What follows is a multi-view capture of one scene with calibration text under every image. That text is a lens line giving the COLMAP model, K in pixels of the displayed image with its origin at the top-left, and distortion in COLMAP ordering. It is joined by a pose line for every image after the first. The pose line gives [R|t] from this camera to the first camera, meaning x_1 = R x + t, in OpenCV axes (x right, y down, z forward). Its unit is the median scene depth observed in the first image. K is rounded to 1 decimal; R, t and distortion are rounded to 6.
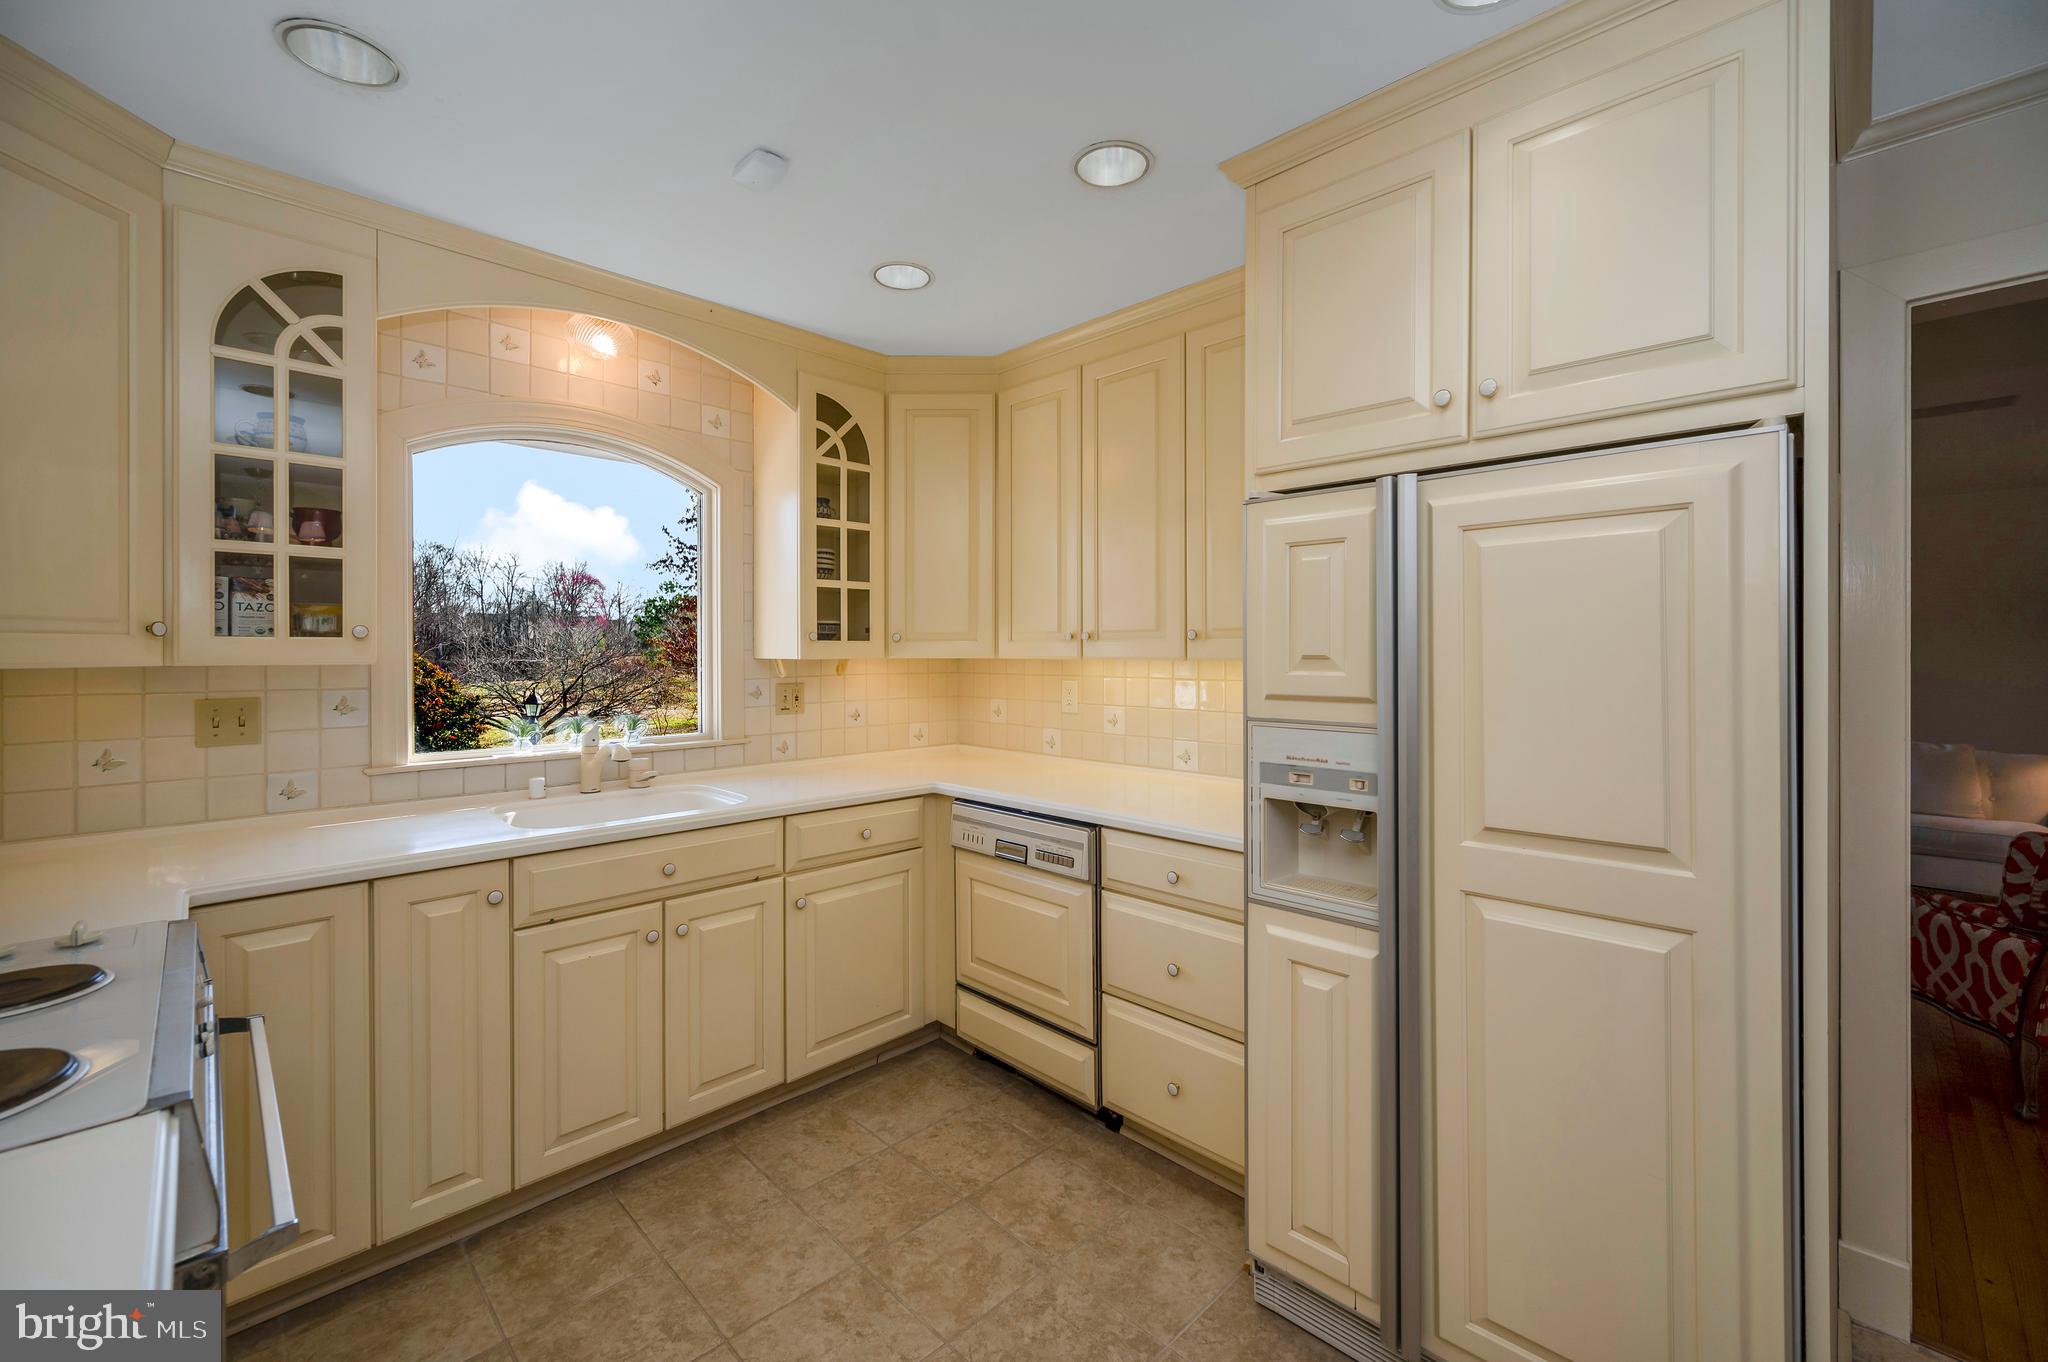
lens RADIAL K [[835.9, 0, 979.1], [0, 835.9, 649.9], [0, 0, 1]] dist [0.007008, -0.004172]
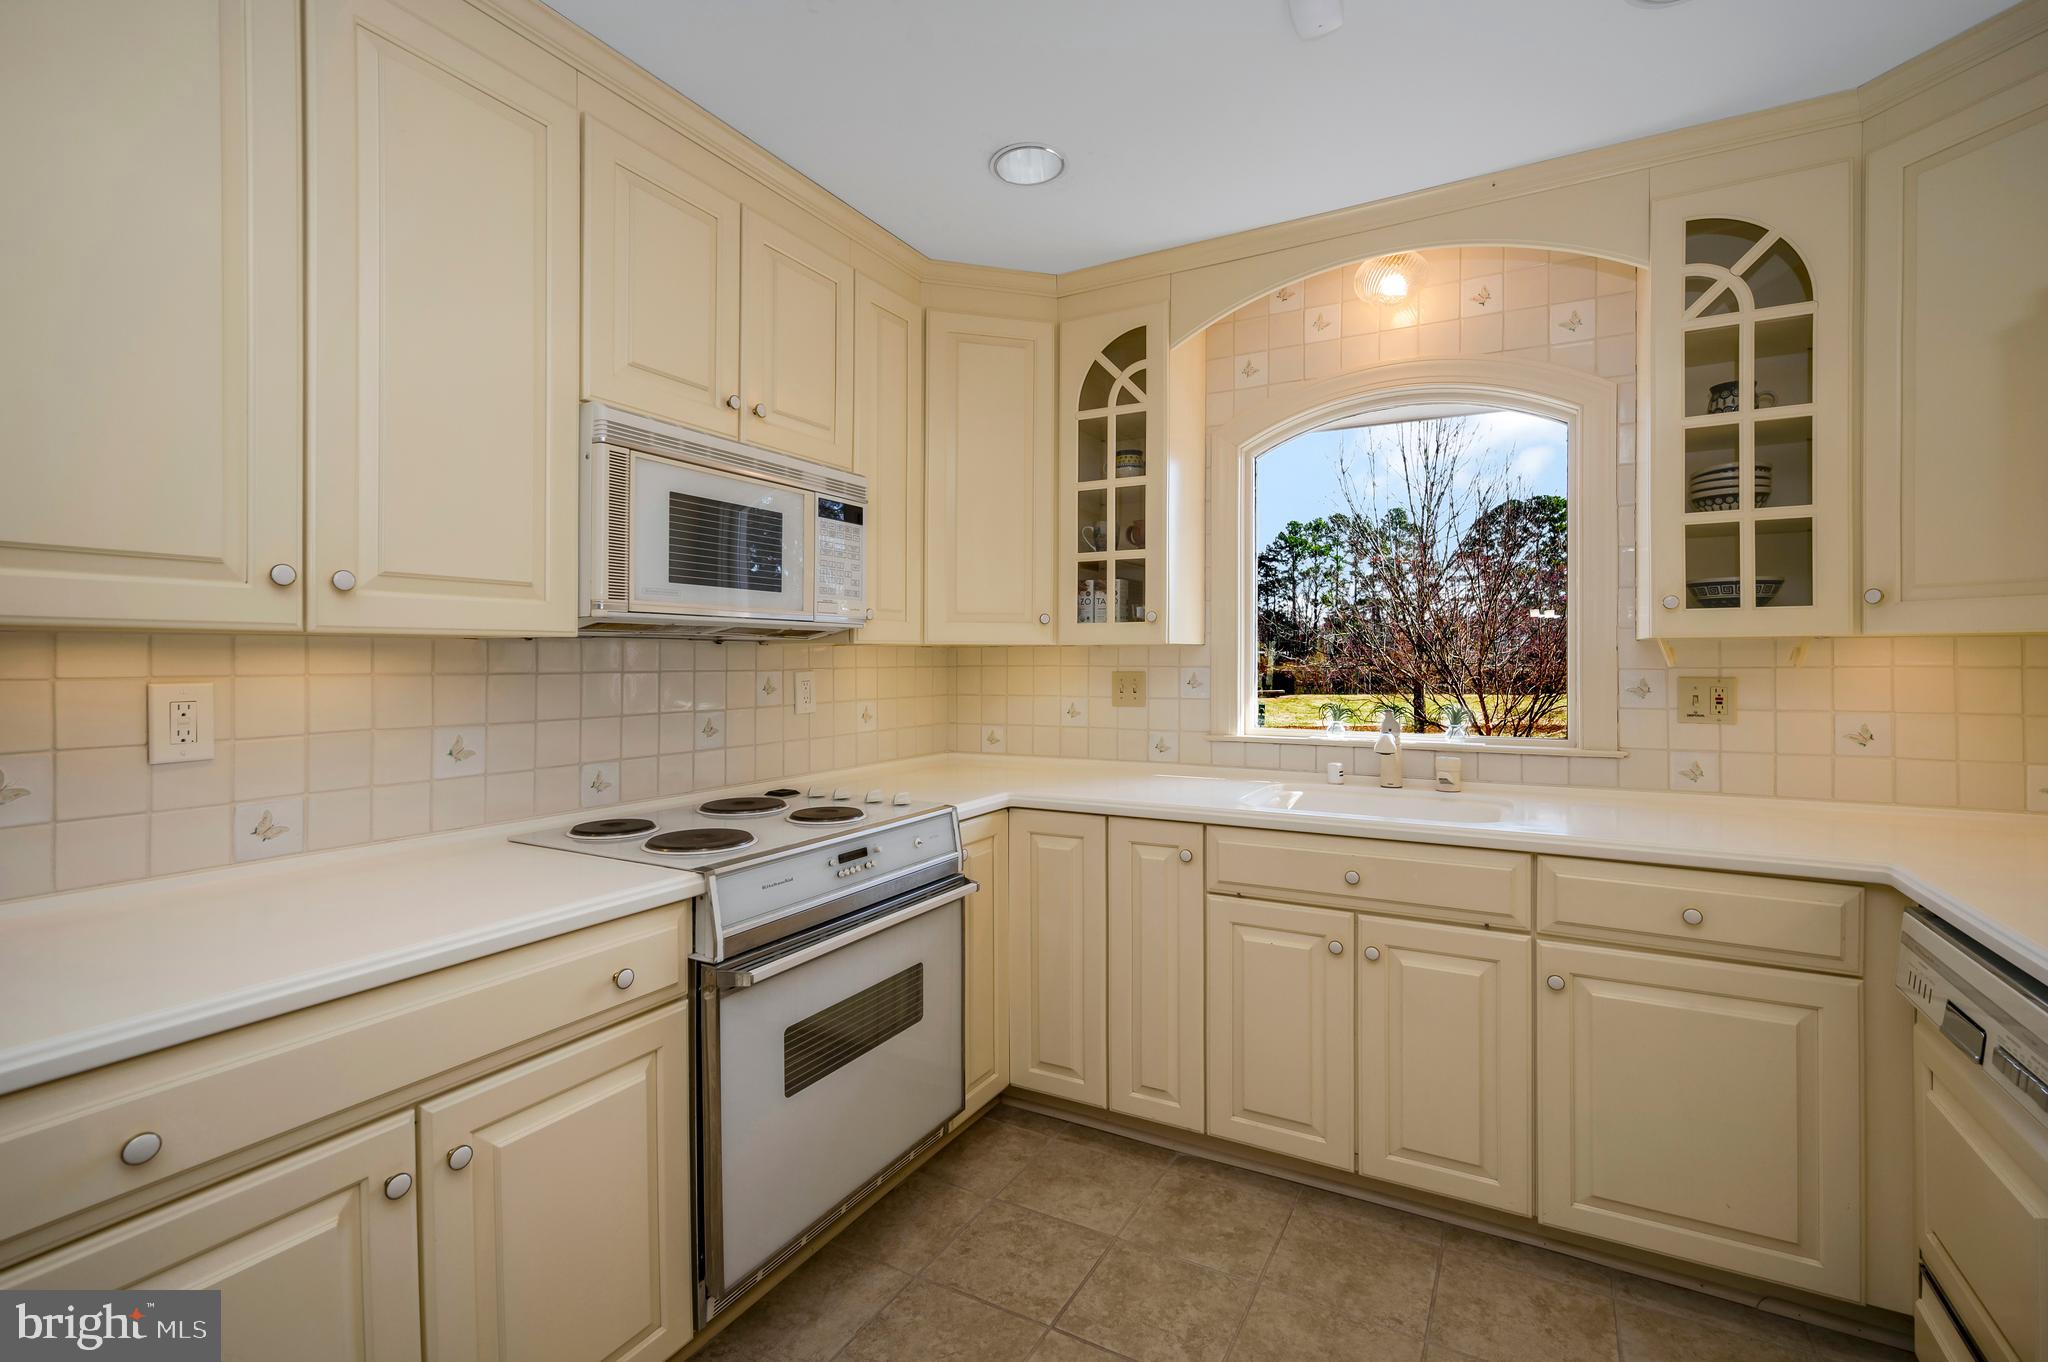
lens RADIAL K [[869.2, 0, 1027.5], [0, 869.2, 676.6], [0, 0, 1]] dist [-0.007306, 0.000331]
pose [[0.317082, 0.022013, -0.948143, 0.355418], [0.003746, 0.999694, 0.024463, 0.029913], [0.948391, -0.011309, 0.316902, 0.384493]]
